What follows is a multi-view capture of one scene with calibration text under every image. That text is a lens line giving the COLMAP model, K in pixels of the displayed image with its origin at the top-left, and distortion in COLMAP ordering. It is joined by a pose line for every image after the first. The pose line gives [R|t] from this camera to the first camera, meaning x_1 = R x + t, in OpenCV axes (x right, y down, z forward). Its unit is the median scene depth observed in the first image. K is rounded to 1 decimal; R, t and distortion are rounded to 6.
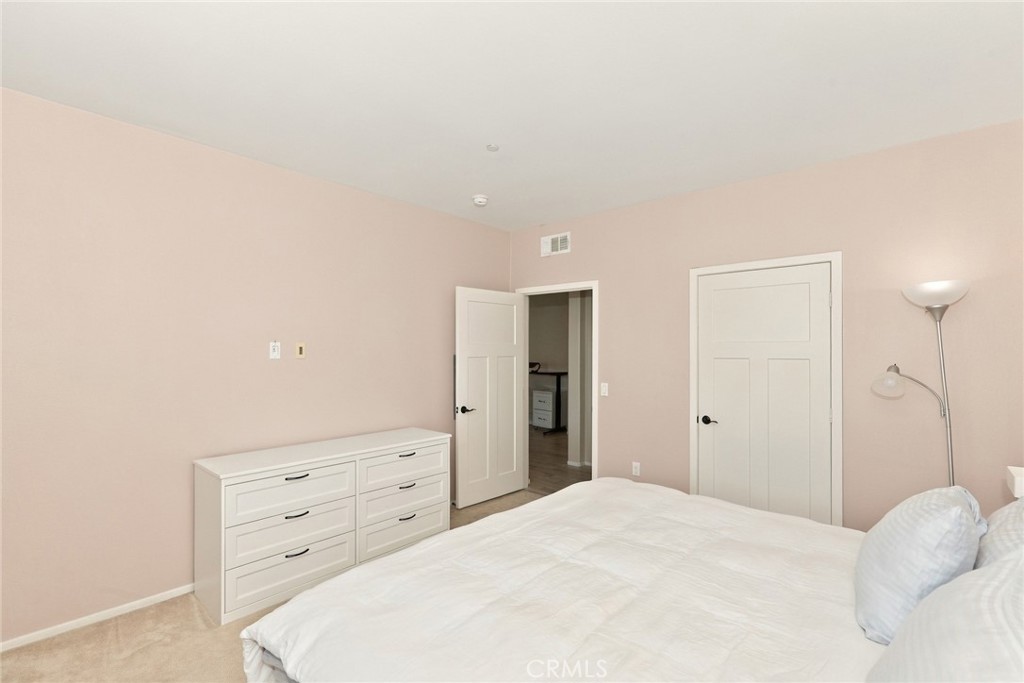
lens RADIAL K [[472.9, 0, 512.1], [0, 472.9, 344.2], [0, 0, 1]] dist [0.014737, -0.002354]
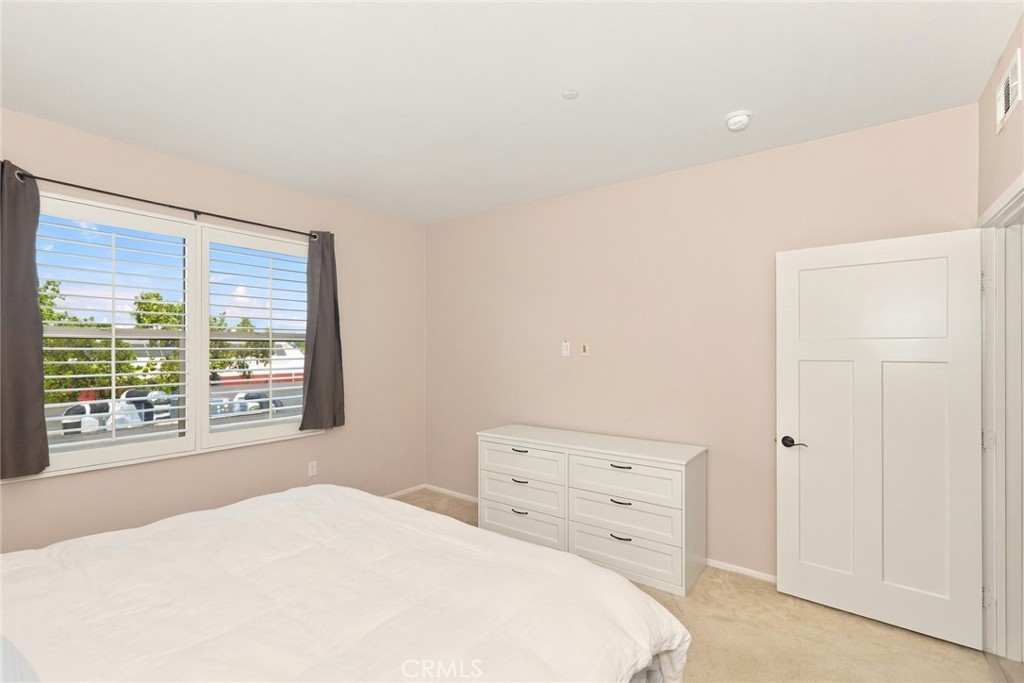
lens RADIAL K [[472.9, 0, 511.9], [0, 472.9, 348.0], [0, 0, 1]] dist [0.014737, -0.002354]
pose [[0.085790, -0.000927, -0.996313, 0.654263], [0.011804, 0.999930, 0.000086, 0.008916], [0.996243, -0.011768, 0.085795, 0.734645]]
